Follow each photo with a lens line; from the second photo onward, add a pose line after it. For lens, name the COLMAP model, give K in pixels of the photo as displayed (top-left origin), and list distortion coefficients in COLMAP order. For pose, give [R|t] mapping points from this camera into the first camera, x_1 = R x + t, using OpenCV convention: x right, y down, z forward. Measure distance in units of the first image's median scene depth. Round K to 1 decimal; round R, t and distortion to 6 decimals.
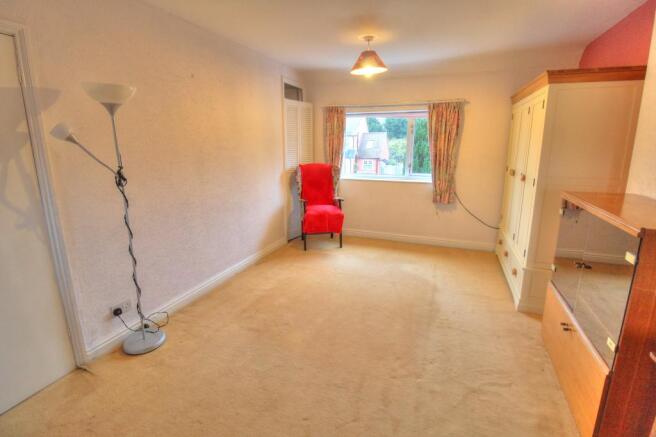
lens RADIAL K [[308.3, 0, 330.5], [0, 308.3, 206.7], [0, 0, 1]] dist [-0.000641, -0.013336]
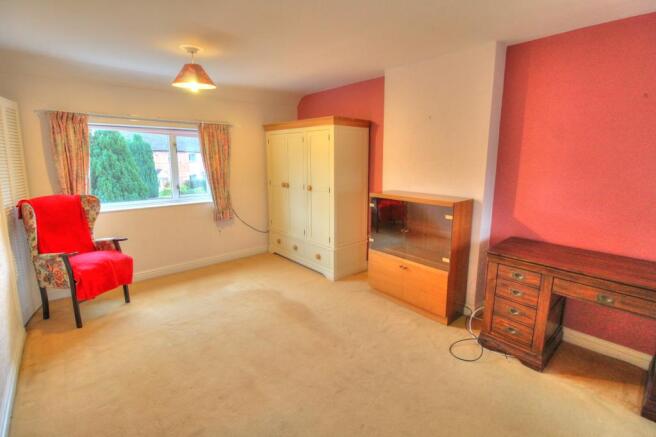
lens RADIAL K [[308.3, 0, 330.5], [0, 308.3, 206.7], [0, 0, 1]] dist [-0.000641, -0.013336]
pose [[0.452226, -0.137561, 0.881231, -0.392494], [0.178488, 0.982006, 0.061697, -0.056802], [-0.873861, 0.129388, 0.468642, 0.203115]]
